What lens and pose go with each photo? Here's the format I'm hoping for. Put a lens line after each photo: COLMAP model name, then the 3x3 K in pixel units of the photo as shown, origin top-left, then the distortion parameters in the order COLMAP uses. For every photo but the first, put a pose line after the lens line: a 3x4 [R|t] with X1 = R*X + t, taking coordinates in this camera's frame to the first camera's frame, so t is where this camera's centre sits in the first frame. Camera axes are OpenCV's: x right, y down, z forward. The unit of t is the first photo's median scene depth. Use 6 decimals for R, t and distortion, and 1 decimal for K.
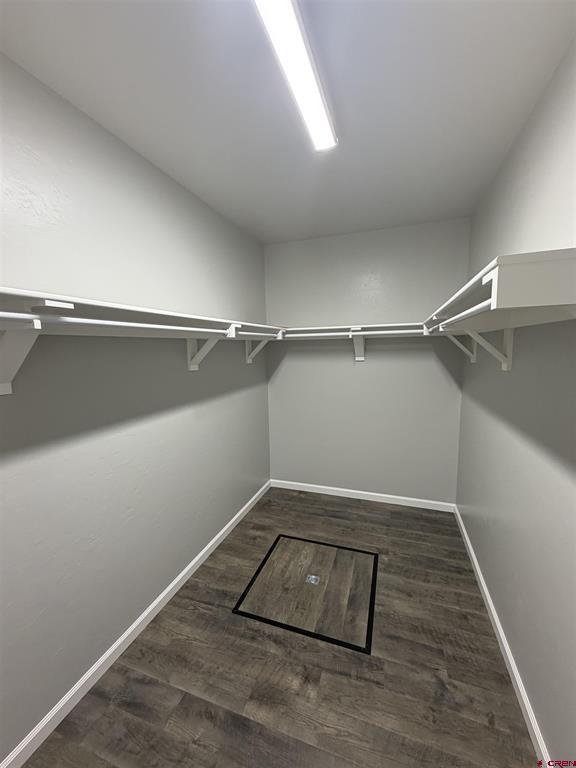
lens RADIAL K [[304.6, 0, 288.1], [0, 304.6, 385.8], [0, 0, 1]] dist [-0.000639, 0.000788]
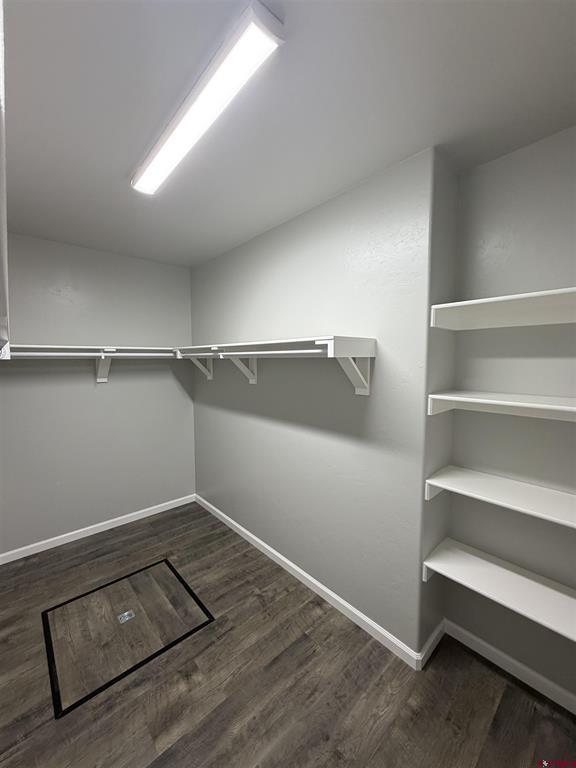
lens RADIAL K [[304.6, 0, 285.9], [0, 304.6, 383.9], [0, 0, 1]] dist [-0.000639, 0.000788]
pose [[0.484451, -0.054028, 0.873148, -0.441031], [0.106640, 0.994295, 0.002356, -0.024561], [-0.868294, 0.091972, 0.487449, 0.047569]]
